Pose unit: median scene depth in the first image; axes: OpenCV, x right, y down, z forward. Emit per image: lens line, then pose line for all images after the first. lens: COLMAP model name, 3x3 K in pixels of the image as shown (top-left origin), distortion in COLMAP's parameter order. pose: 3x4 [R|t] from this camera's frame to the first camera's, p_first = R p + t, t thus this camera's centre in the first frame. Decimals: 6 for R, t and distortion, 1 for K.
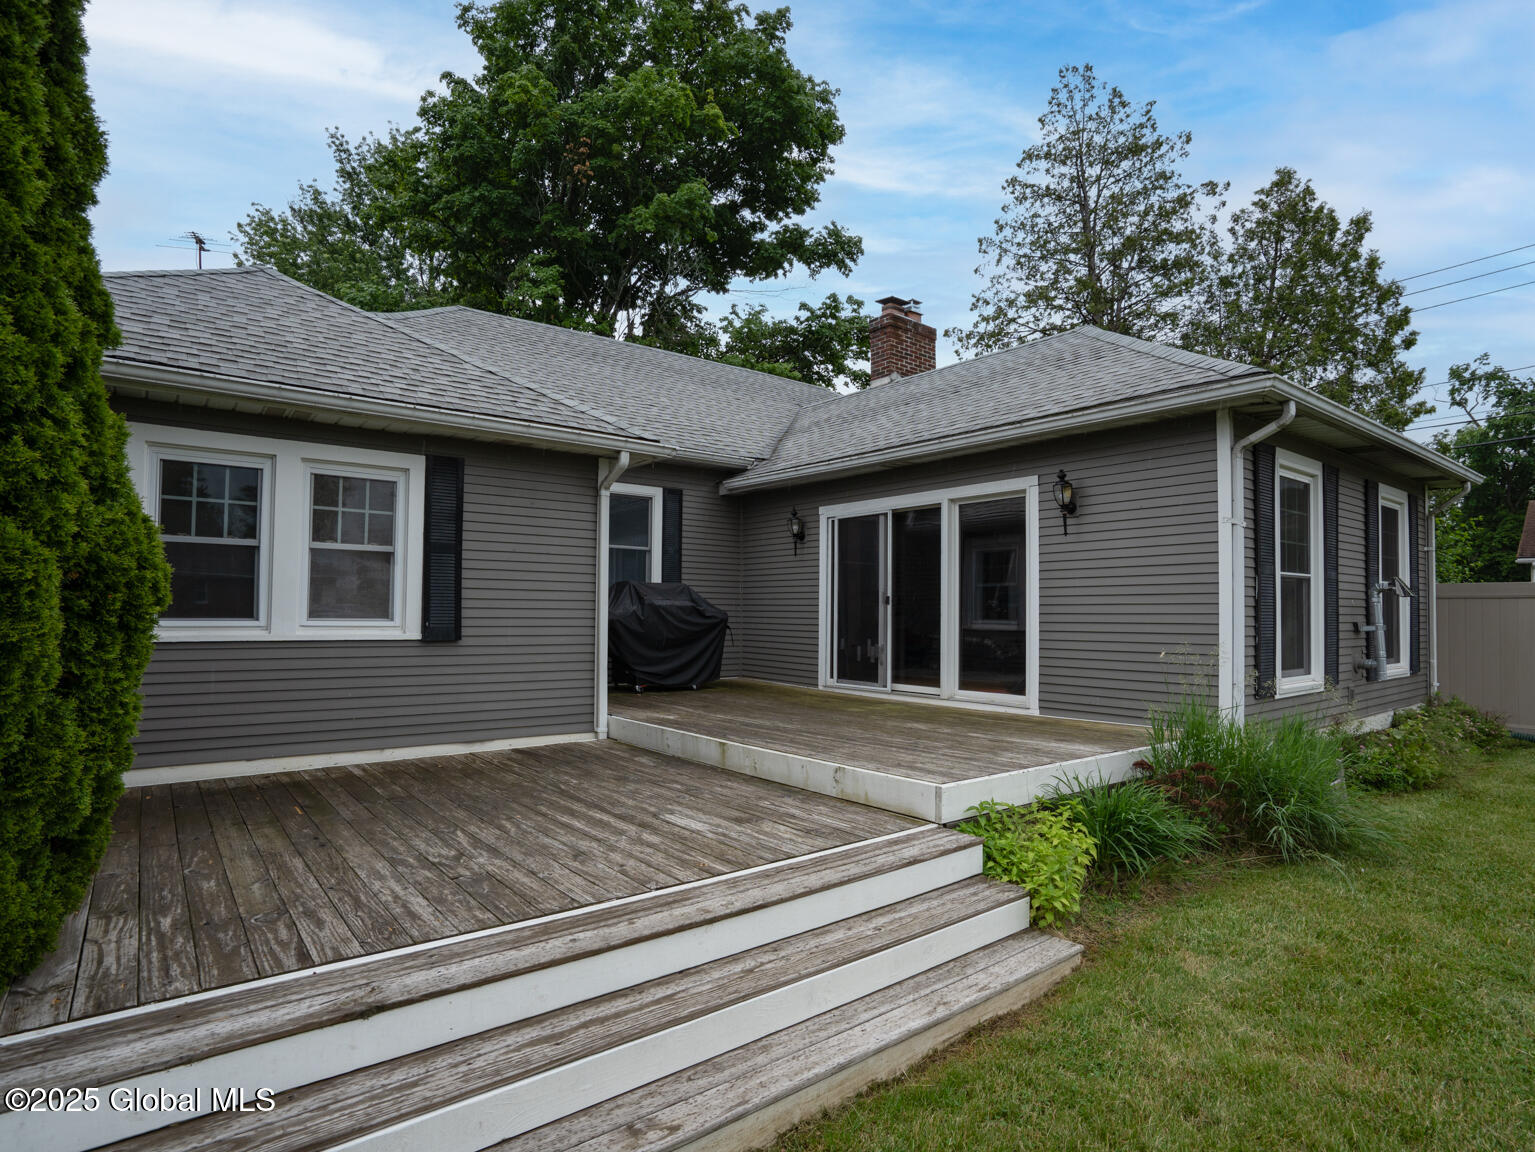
lens RADIAL K [[802.0, 0, 761.2], [0, 802.0, 588.4], [0, 0, 1]] dist [-0.045744, 0.026342]
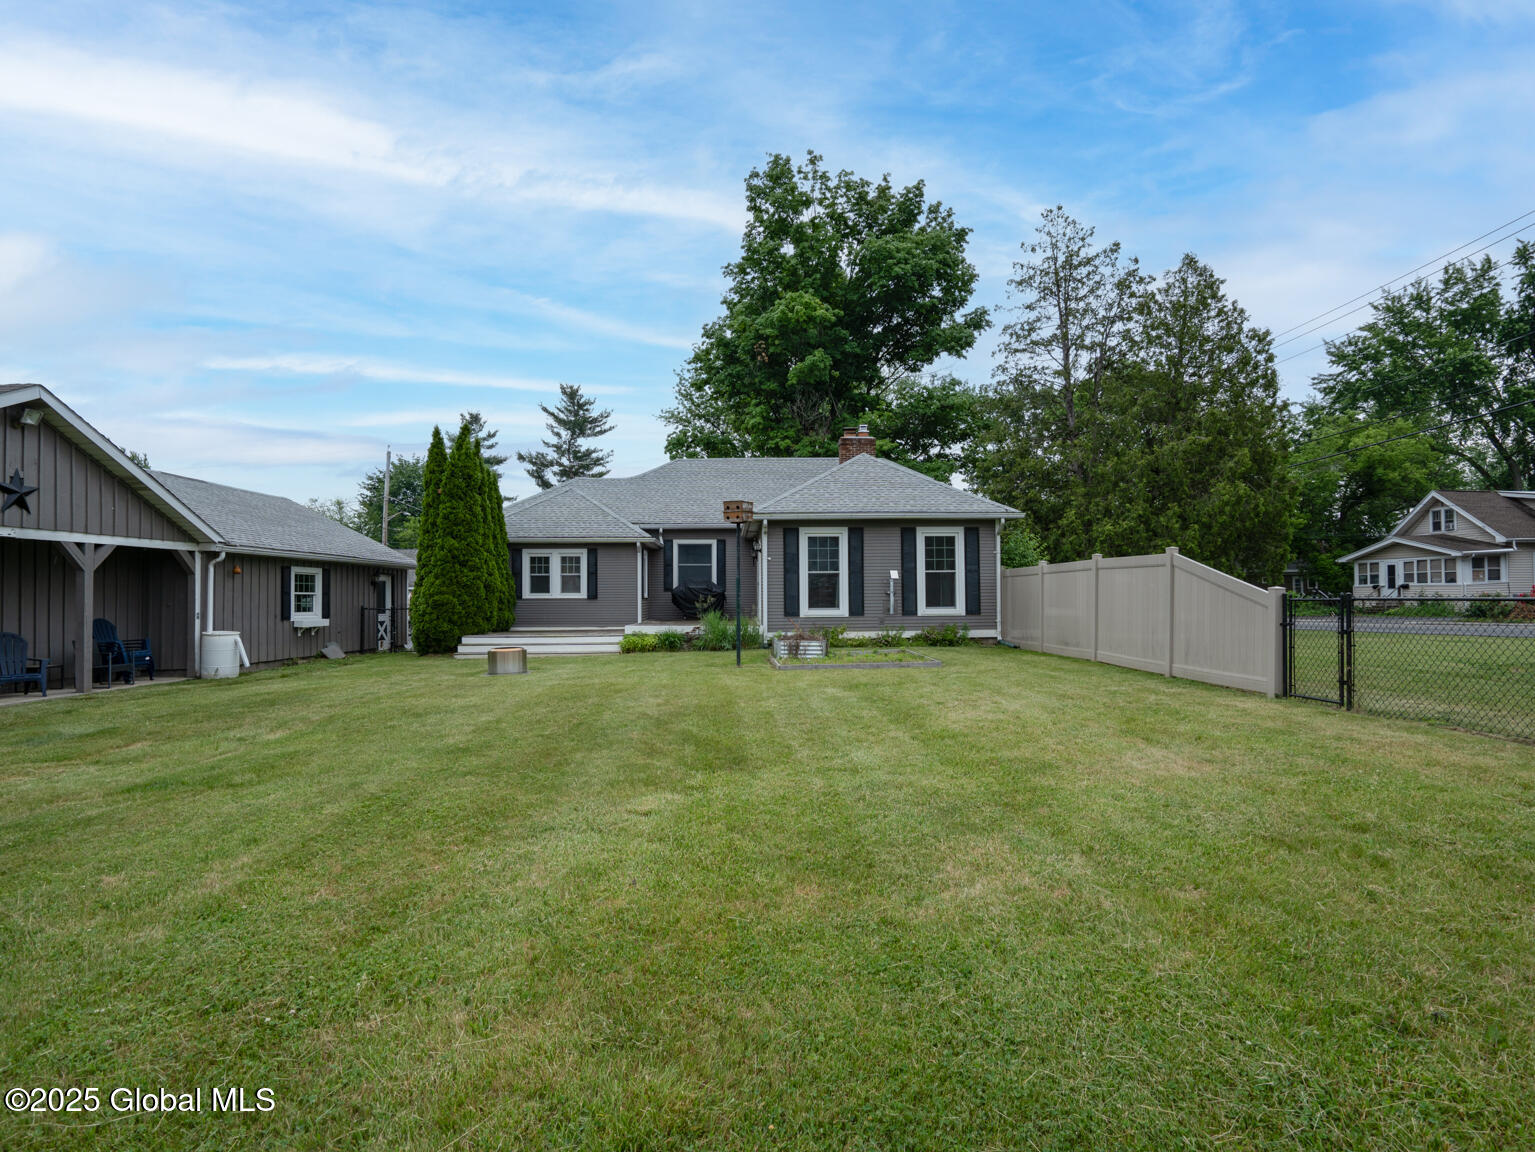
lens RADIAL K [[802.0, 0, 761.2], [0, 802.0, 588.4], [0, 0, 1]] dist [-0.045744, 0.026342]
pose [[0.808968, -0.019097, -0.587542, 1.616812], [0.030069, 0.999508, 0.008913, 0.006415], [0.587083, -0.024877, 0.809145, -1.031511]]
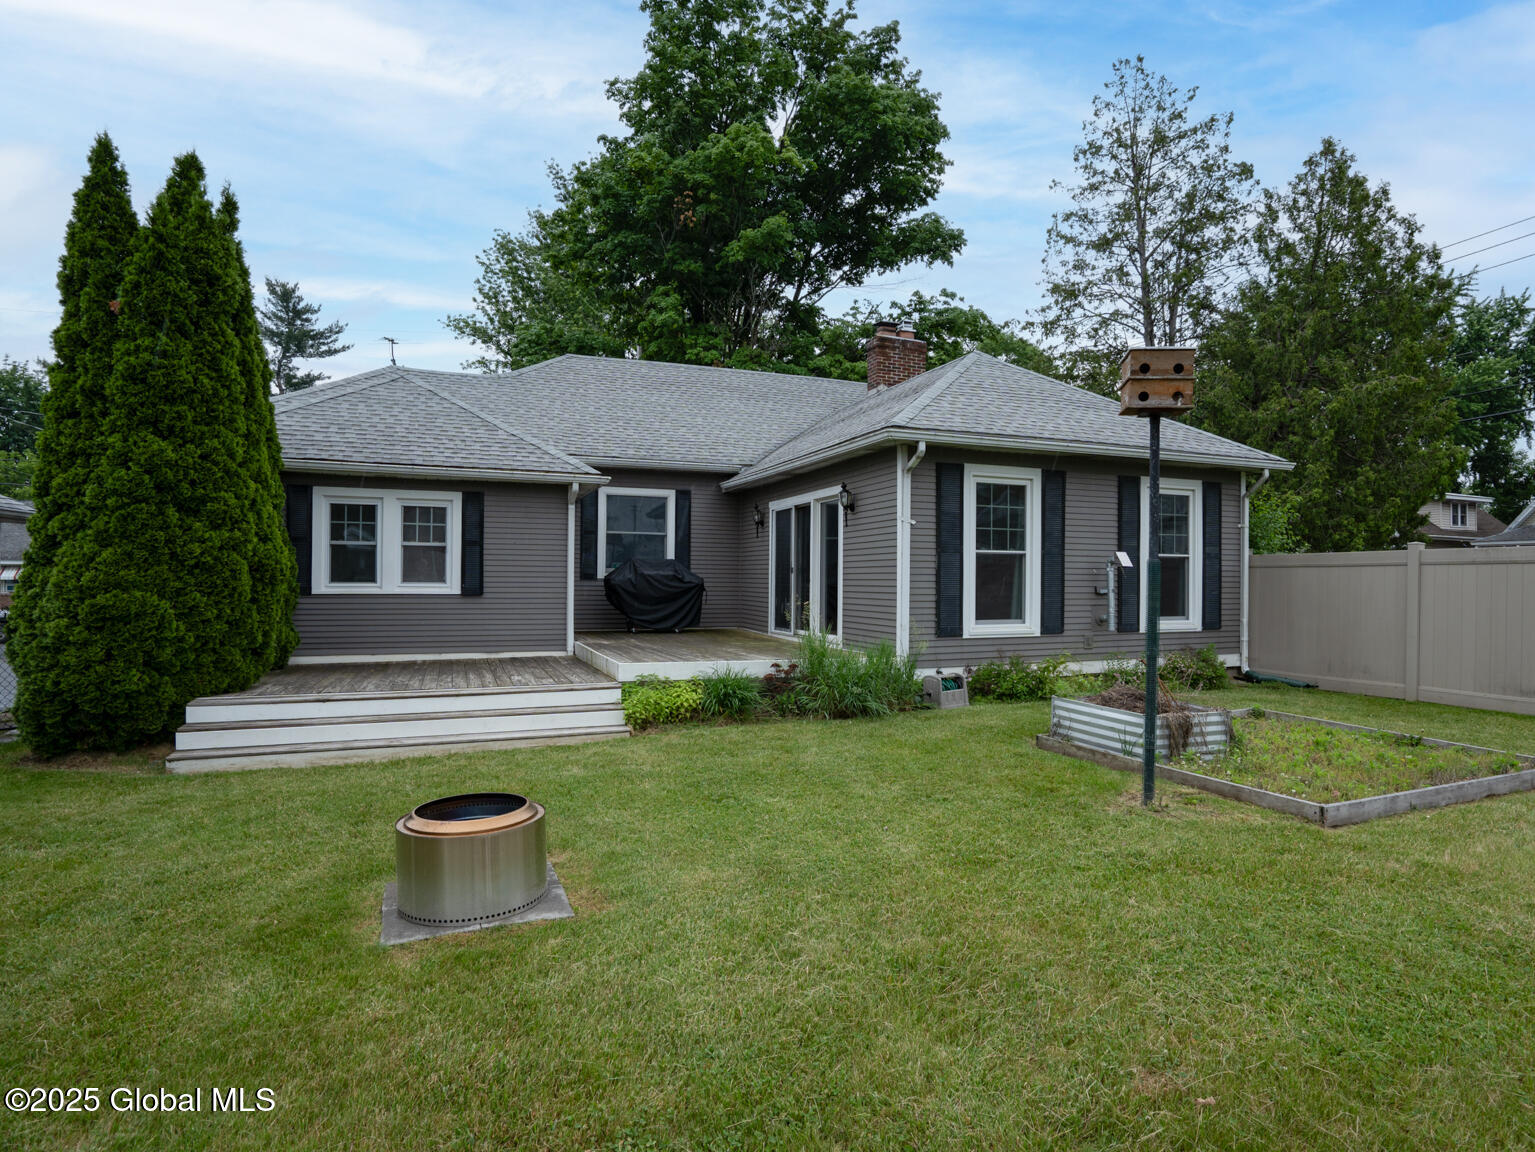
lens RADIAL K [[829.3, 0, 774.1], [0, 829.3, 576.5], [0, 0, 1]] dist [-0.050976, 0.030462]
pose [[0.961458, -0.003025, -0.274935, 0.510565], [0.009942, 0.999668, 0.023769, -0.008739], [0.274772, -0.025587, 0.961169, -0.398190]]
